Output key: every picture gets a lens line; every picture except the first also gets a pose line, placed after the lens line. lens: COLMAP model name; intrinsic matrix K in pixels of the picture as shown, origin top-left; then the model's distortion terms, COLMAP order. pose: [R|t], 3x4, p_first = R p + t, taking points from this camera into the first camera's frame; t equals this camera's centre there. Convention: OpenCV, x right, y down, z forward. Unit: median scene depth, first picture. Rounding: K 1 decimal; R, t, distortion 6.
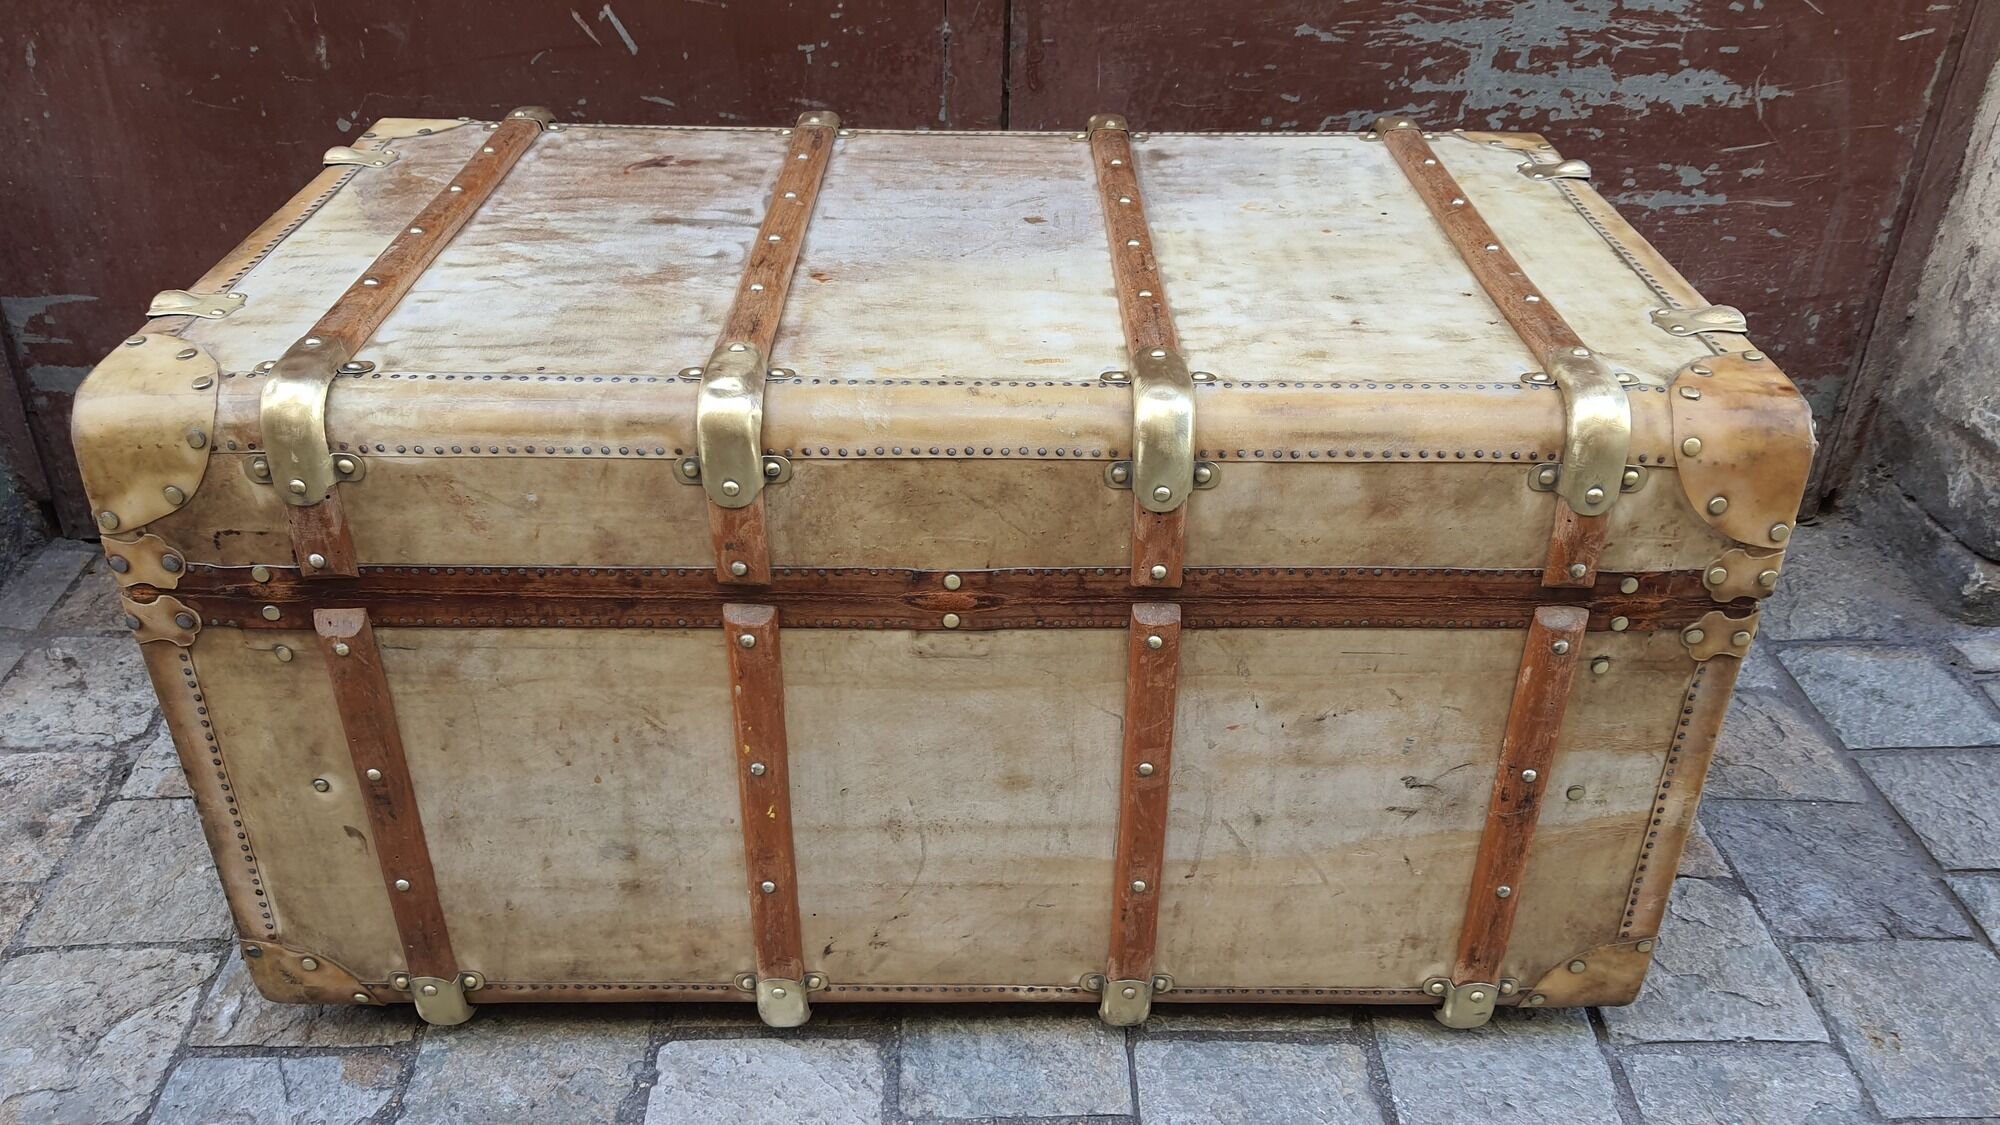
lens RADIAL K [[1561.9, 0, 1007.6], [0, 1561.9, 569.7], [0, 0, 1]] dist [0.055716, -0.096753]
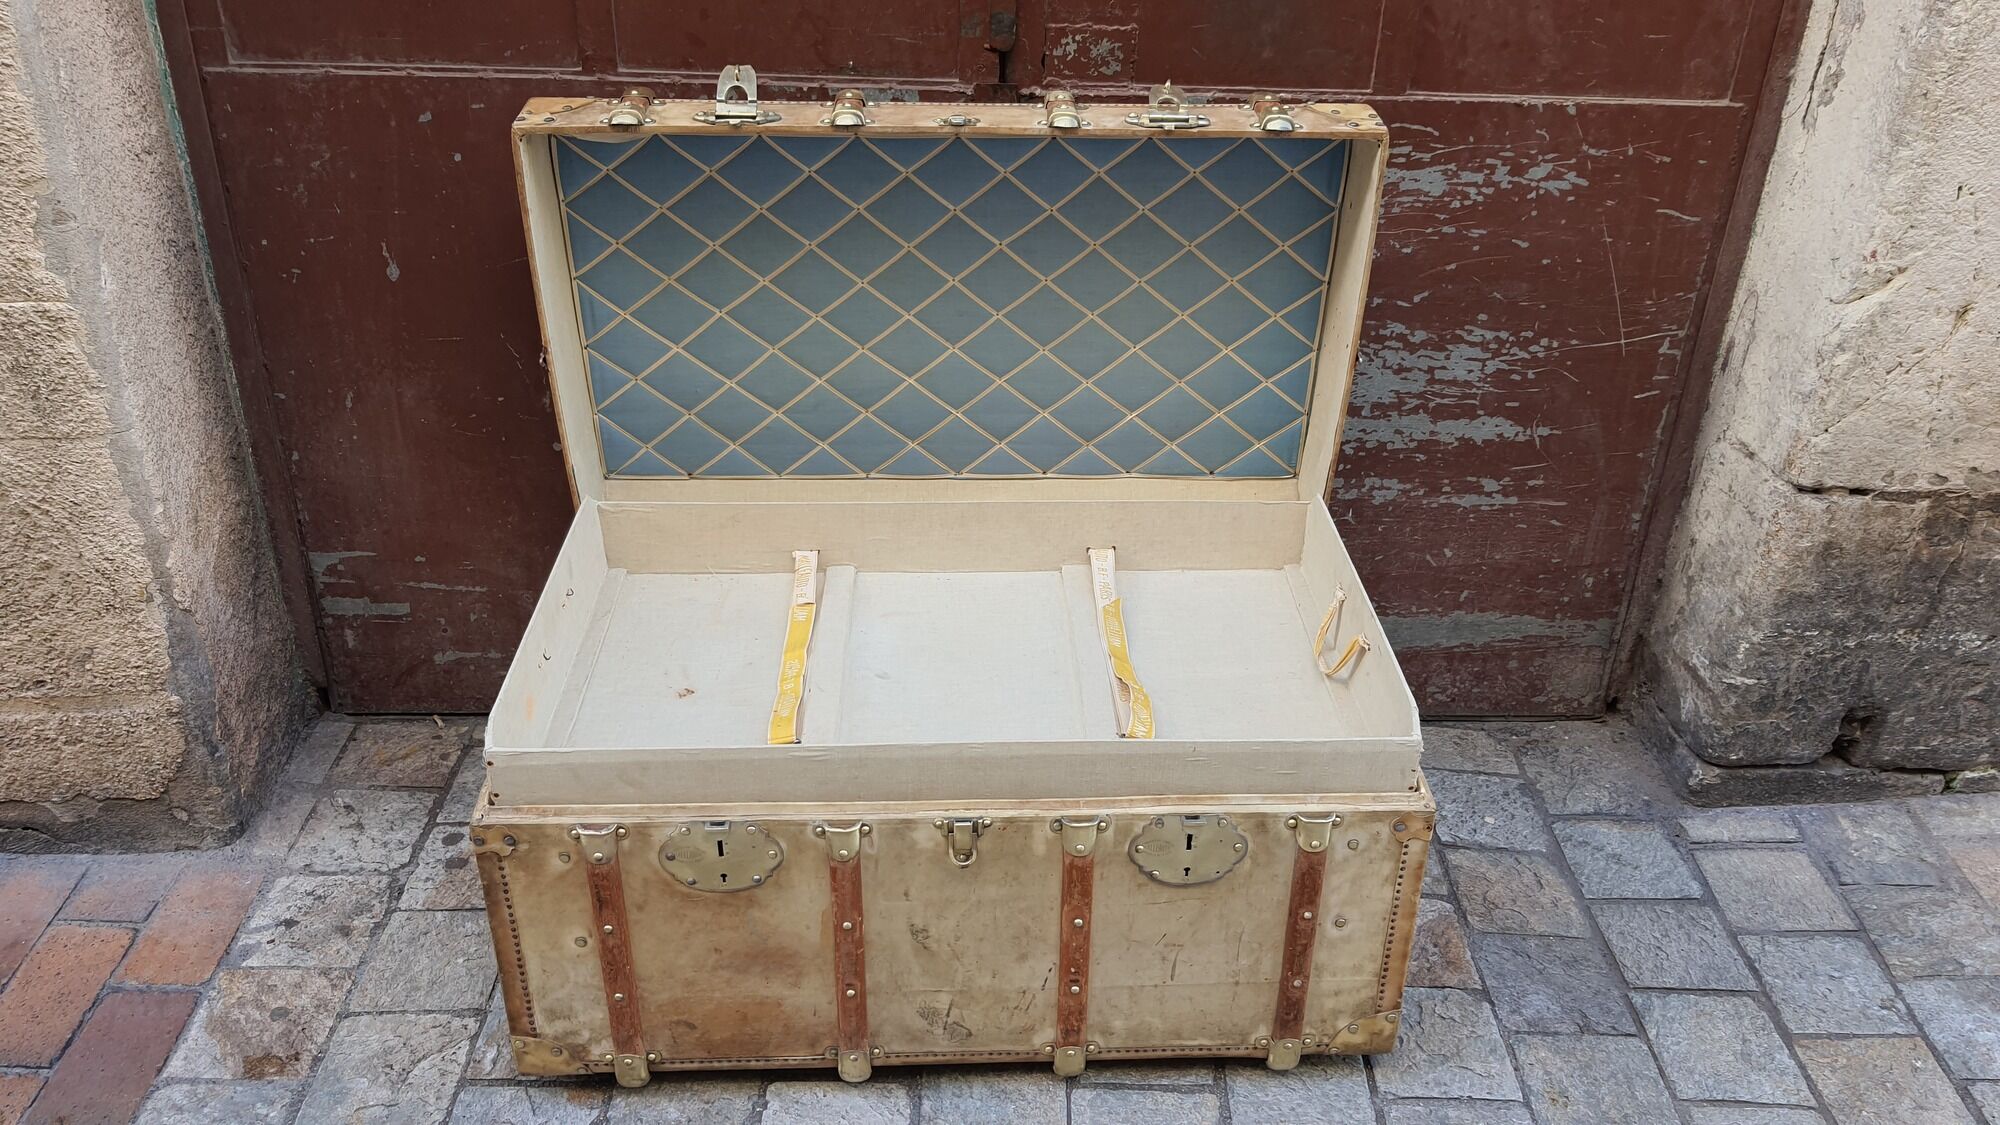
lens RADIAL K [[1545.6, 0, 1018.0], [0, 1545.6, 571.9], [0, 0, 1]] dist [0.099092, -0.196179]
pose [[0.999719, 0.019003, -0.014184, 0.031410], [-0.019561, 0.998997, -0.040270, -0.117612], [0.013404, 0.040536, 0.999088, -0.449209]]
